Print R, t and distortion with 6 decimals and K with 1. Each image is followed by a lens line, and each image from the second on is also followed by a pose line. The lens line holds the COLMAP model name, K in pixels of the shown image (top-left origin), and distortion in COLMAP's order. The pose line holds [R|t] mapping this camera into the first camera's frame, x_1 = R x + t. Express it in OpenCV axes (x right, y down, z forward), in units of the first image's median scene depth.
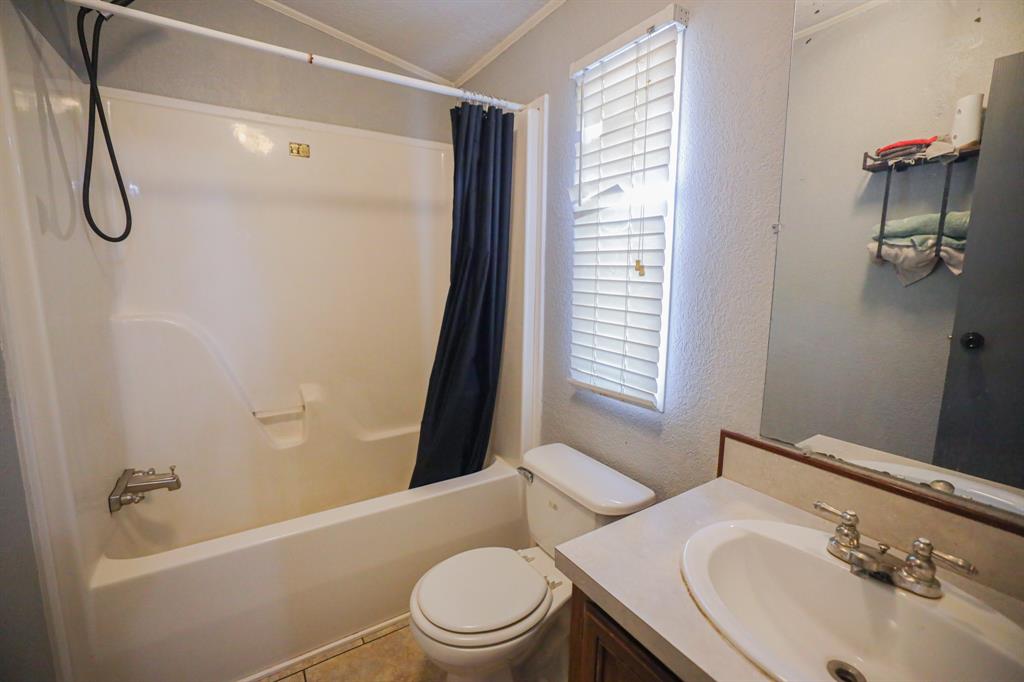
lens RADIAL K [[447.7, 0, 515.3], [0, 447.7, 337.7], [0, 0, 1]] dist [-0.037720, 0.010532]
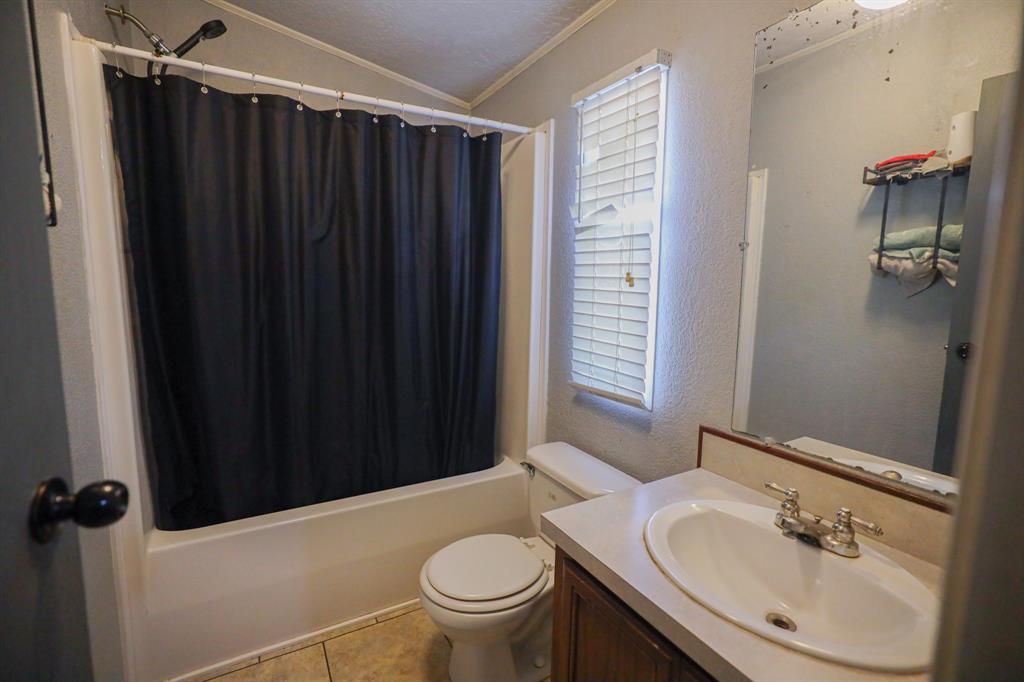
lens RADIAL K [[470.5, 0, 510.7], [0, 470.5, 338.7], [0, 0, 1]] dist [-0.016558, 0.001425]
pose [[0.998457, 0.011507, -0.054331, 0.046141], [-0.012690, 0.999689, -0.021476, 0.019582], [0.054067, 0.022132, 0.998292, -0.177640]]
